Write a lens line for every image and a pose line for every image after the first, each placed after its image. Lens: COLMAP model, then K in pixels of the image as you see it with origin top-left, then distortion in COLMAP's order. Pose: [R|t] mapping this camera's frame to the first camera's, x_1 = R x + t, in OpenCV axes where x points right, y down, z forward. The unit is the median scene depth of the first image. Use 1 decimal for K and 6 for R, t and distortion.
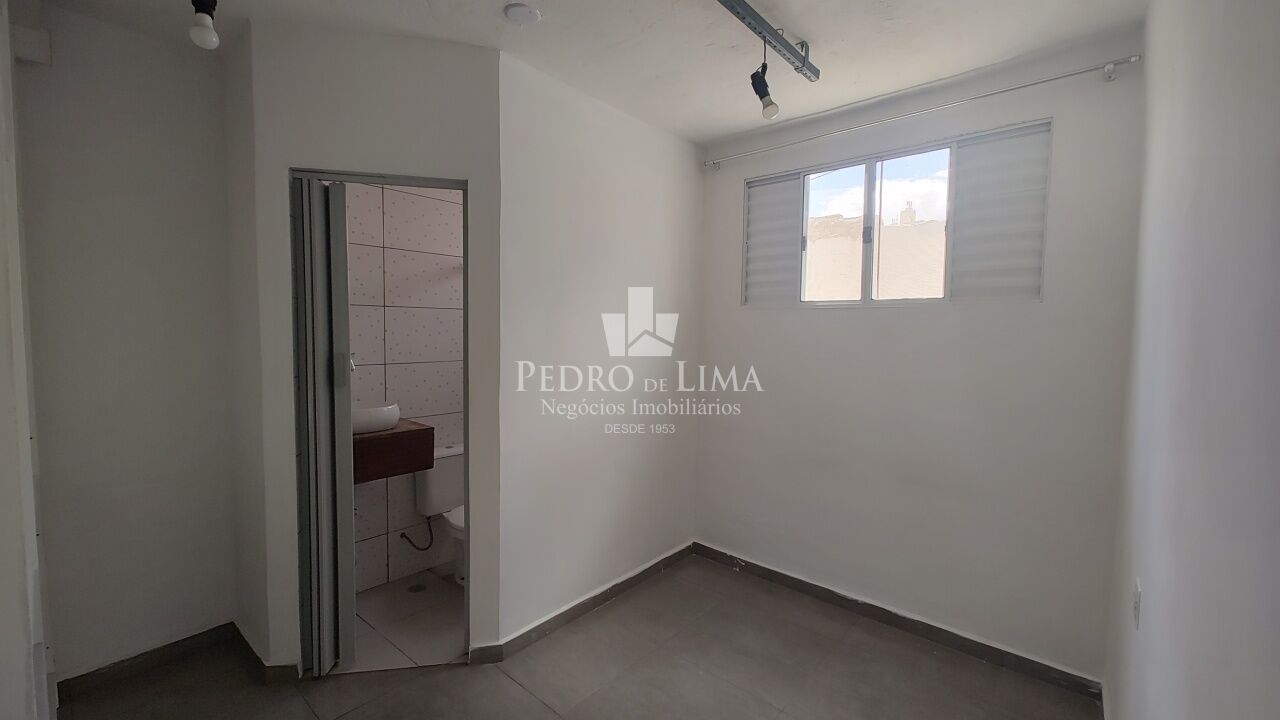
lens RADIAL K [[514.2, 0, 640.0], [0, 514.2, 360.0], [0, 0, 1]] dist [0.000800, 0.000268]
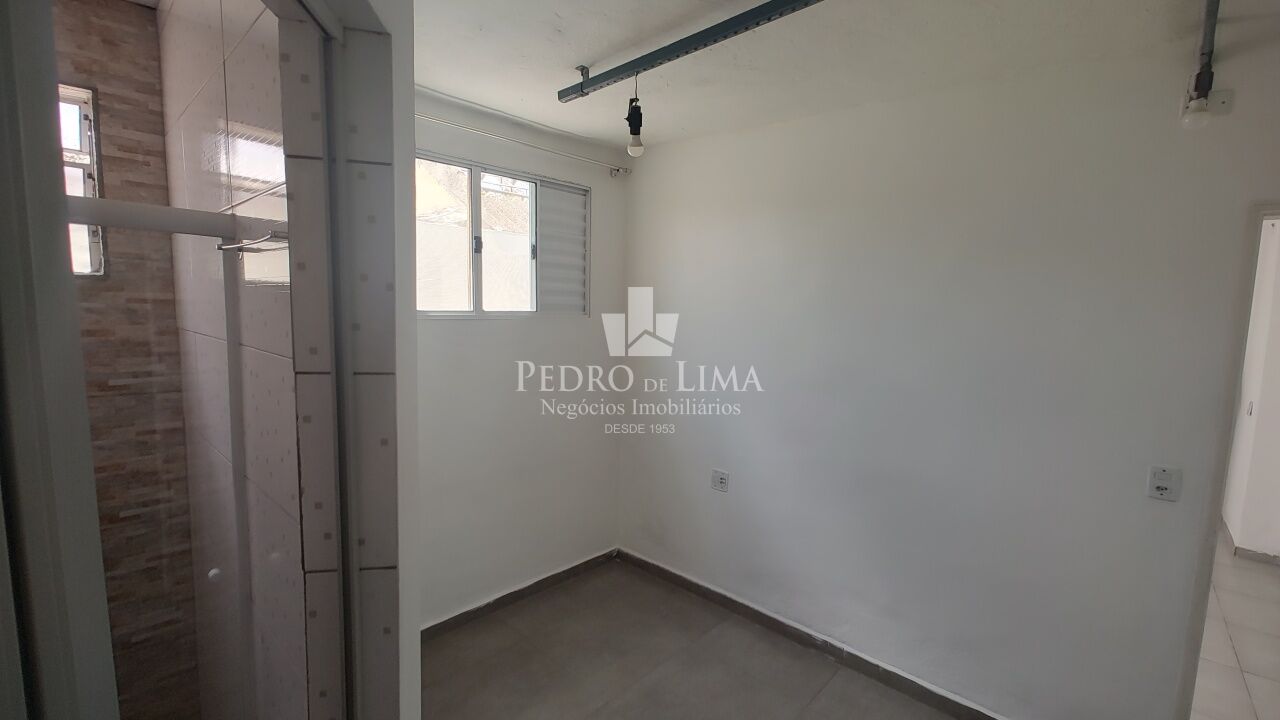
lens RADIAL K [[514.2, 0, 640.0], [0, 514.2, 360.0], [0, 0, 1]] dist [0.000800, 0.000268]
pose [[0.084502, -0.113295, 0.989961, -0.559367], [0.035180, 0.993235, 0.110667, -0.128796], [-0.995802, 0.025475, 0.087916, 0.641225]]
